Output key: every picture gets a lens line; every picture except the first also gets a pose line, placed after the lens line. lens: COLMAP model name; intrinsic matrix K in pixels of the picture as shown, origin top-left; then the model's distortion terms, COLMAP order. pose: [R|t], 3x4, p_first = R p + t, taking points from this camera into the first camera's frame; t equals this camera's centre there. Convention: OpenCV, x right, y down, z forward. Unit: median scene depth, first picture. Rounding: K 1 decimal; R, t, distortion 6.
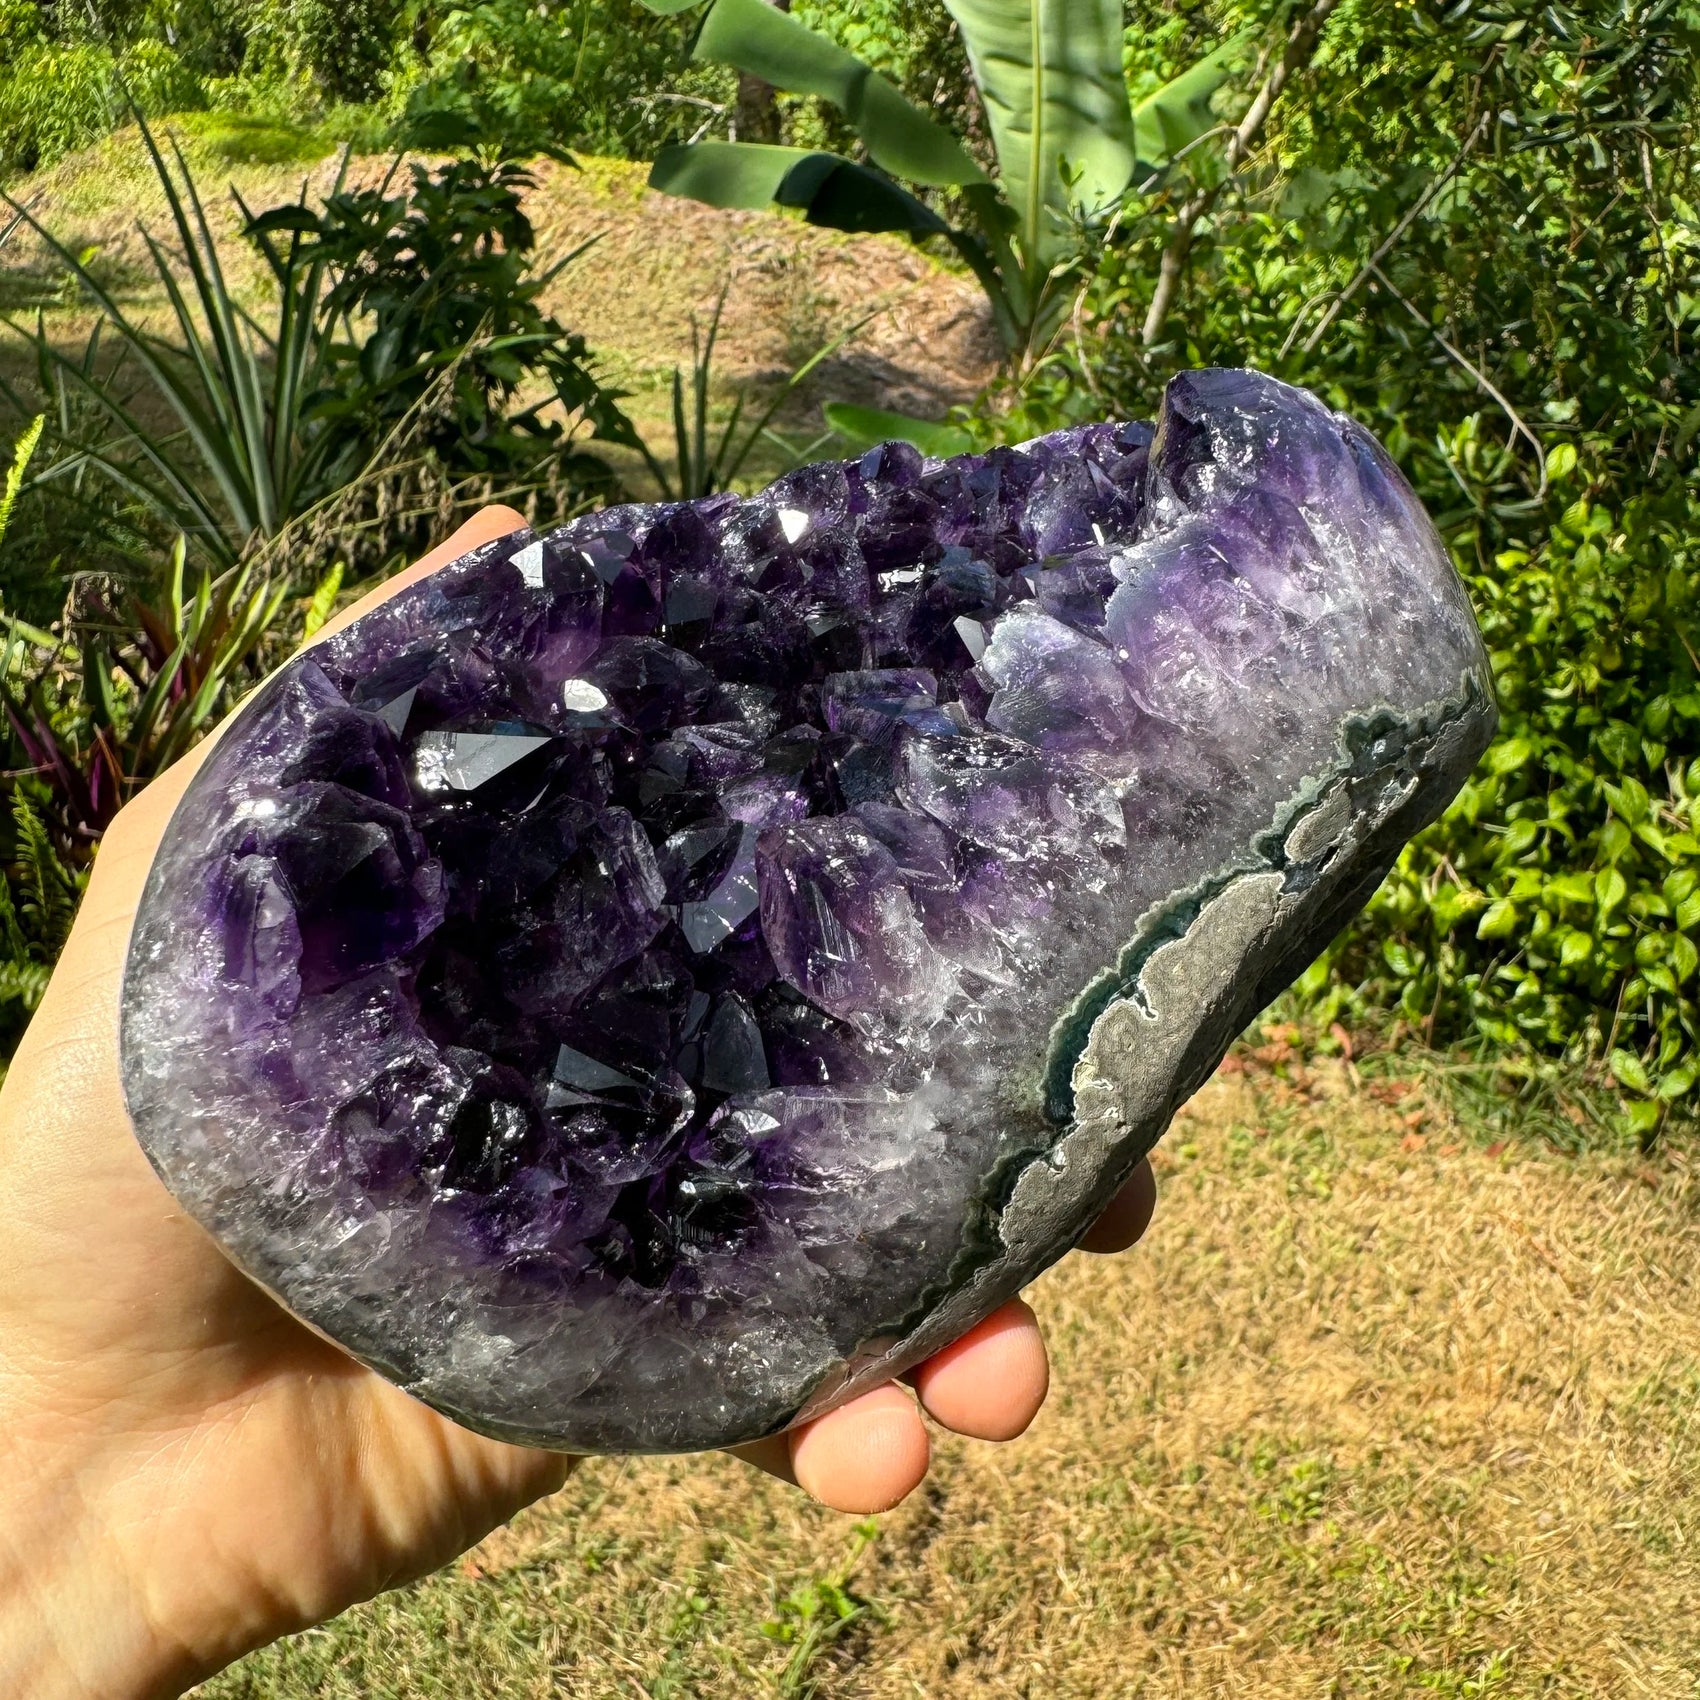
lens RADIAL K [[1636.5, 0, 853.2], [0, 1636.5, 728.9], [0, 0, 1]] dist [-0.009825, 0.015775]
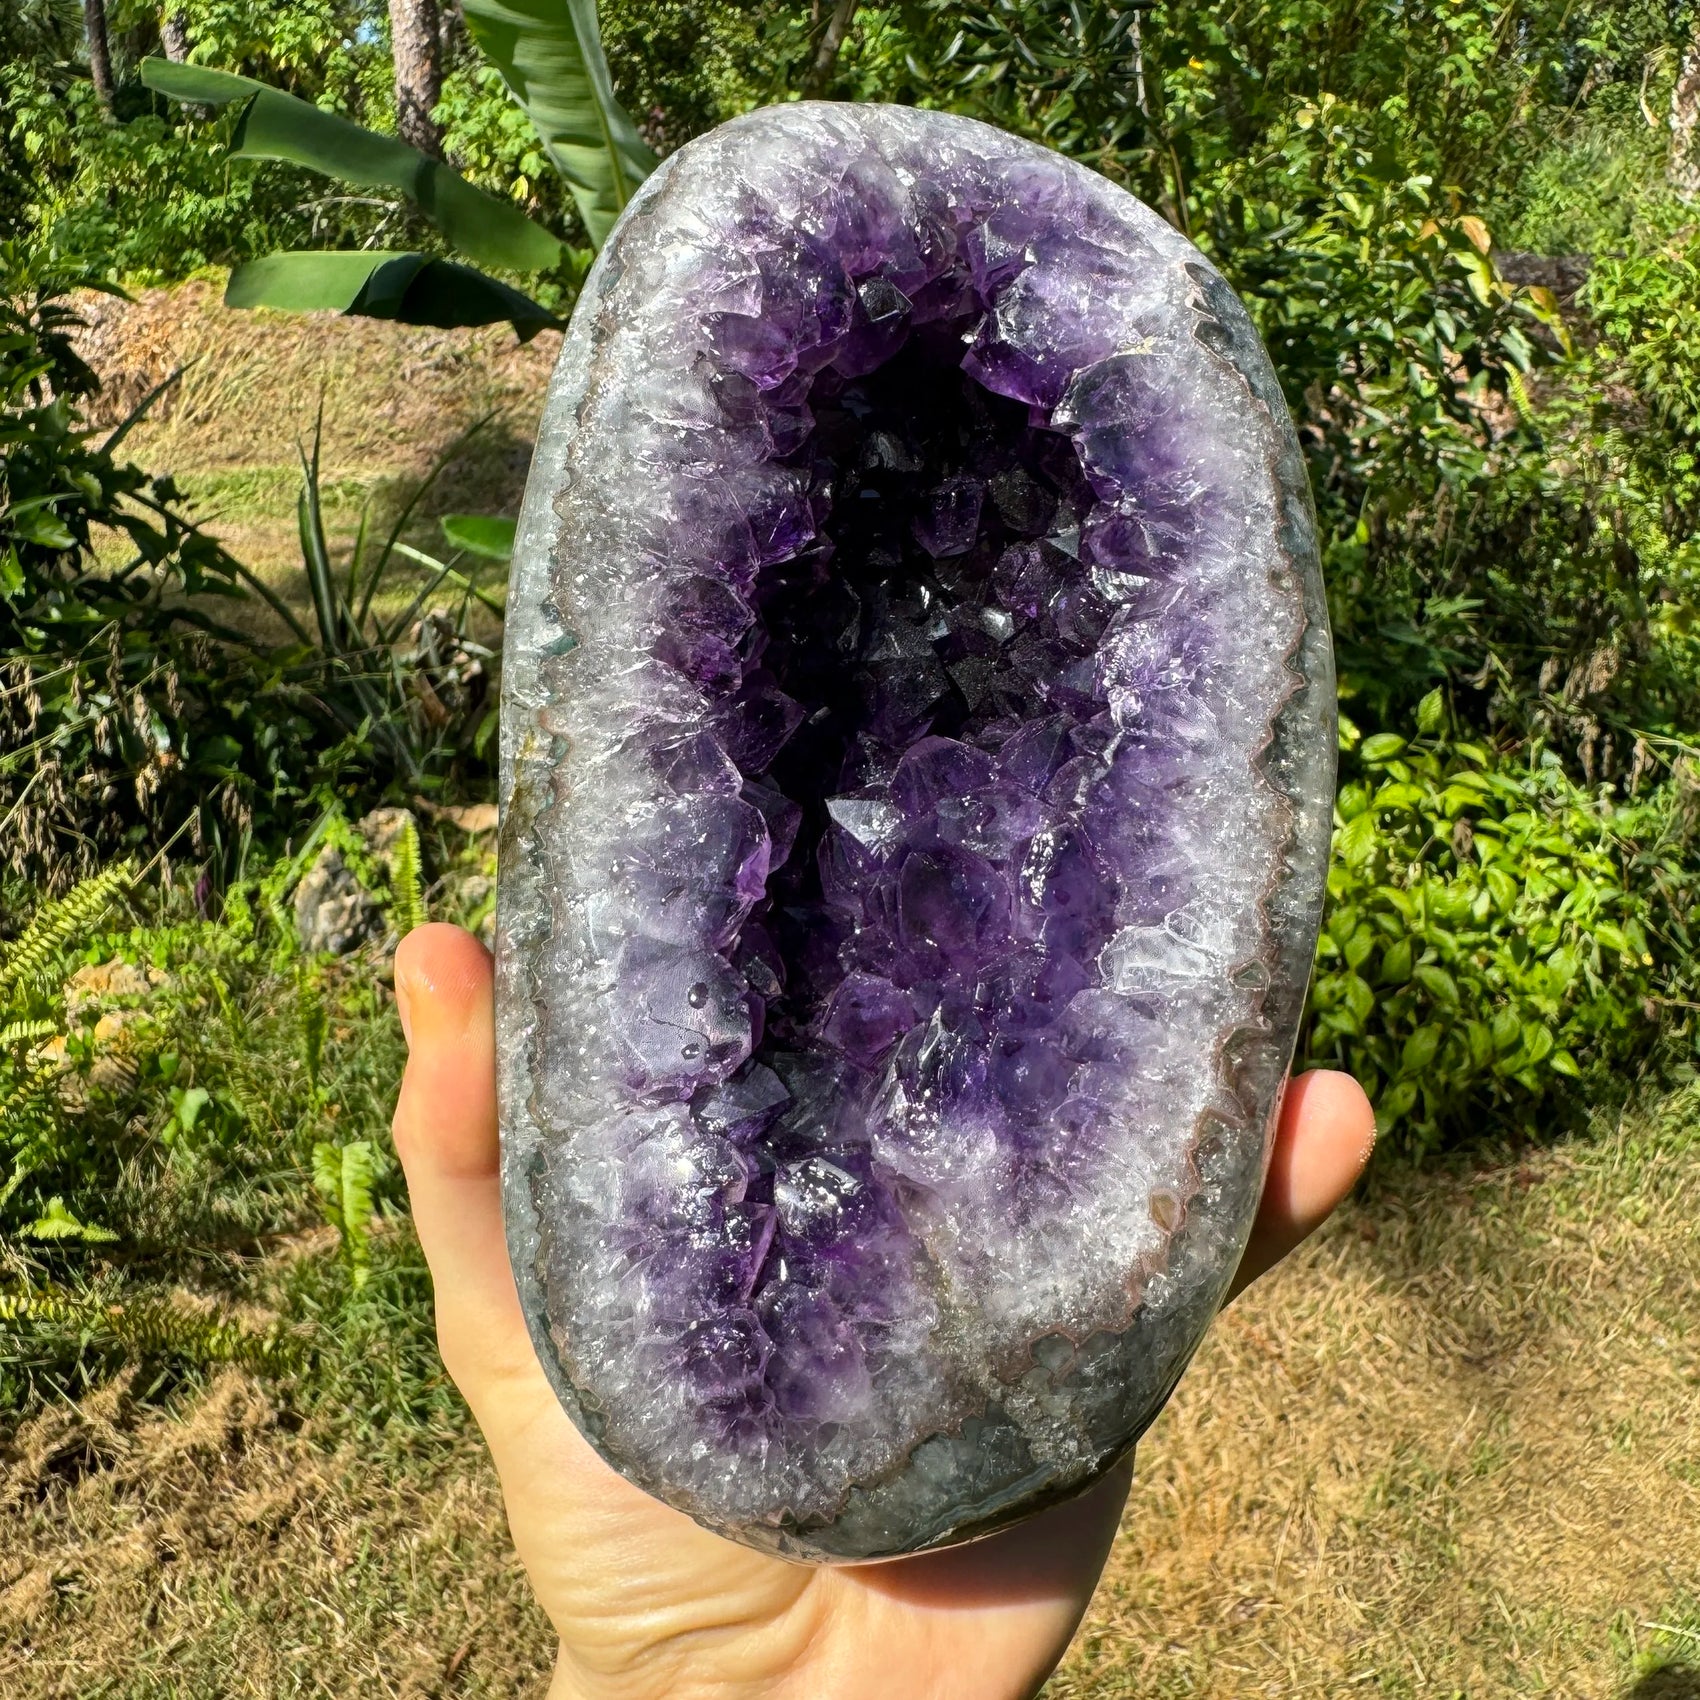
lens RADIAL K [[1625.3, 0, 852.0], [0, 1625.3, 717.7], [0, 0, 1]] dist [-0.005928, 0.005089]
pose [[0.980754, -0.145837, 0.129819, 0.111020], [0.150832, 0.988120, -0.029457, -0.035306], [-0.123981, 0.048471, 0.991100, 0.086509]]
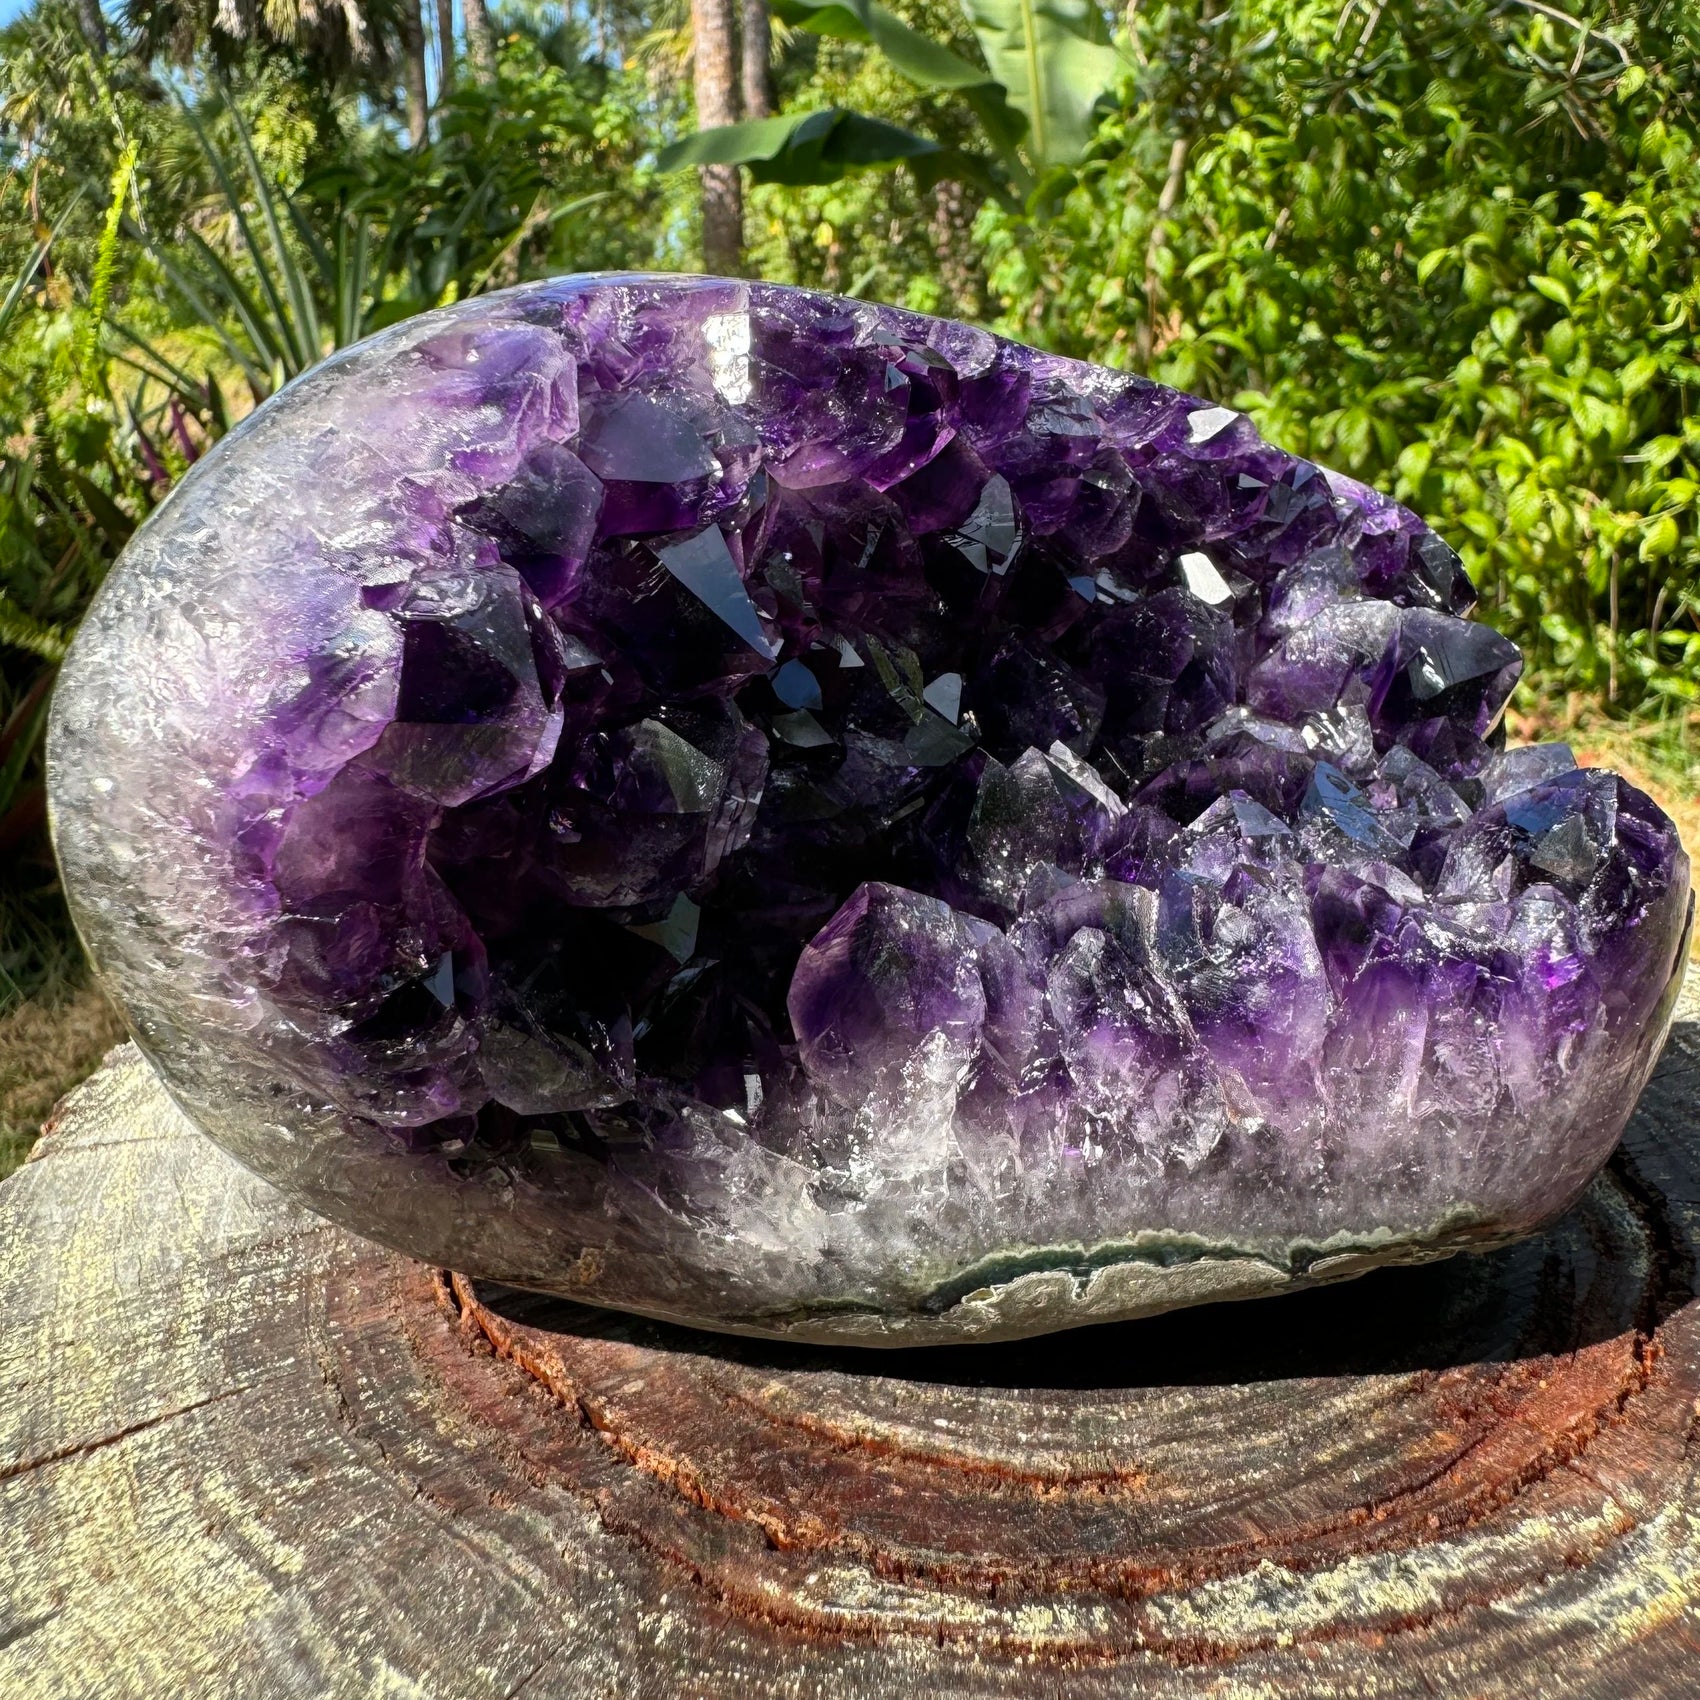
lens RADIAL K [[1634.3, 0, 856.7], [0, 1634.3, 664.0], [0, 0, 1]] dist [-0.002116, 0.001348]
pose [[0.991662, -0.128586, 0.008481, -0.085929], [0.128246, 0.978305, -0.162702, 0.260411], [0.012625, 0.162433, 0.986639, 0.049705]]
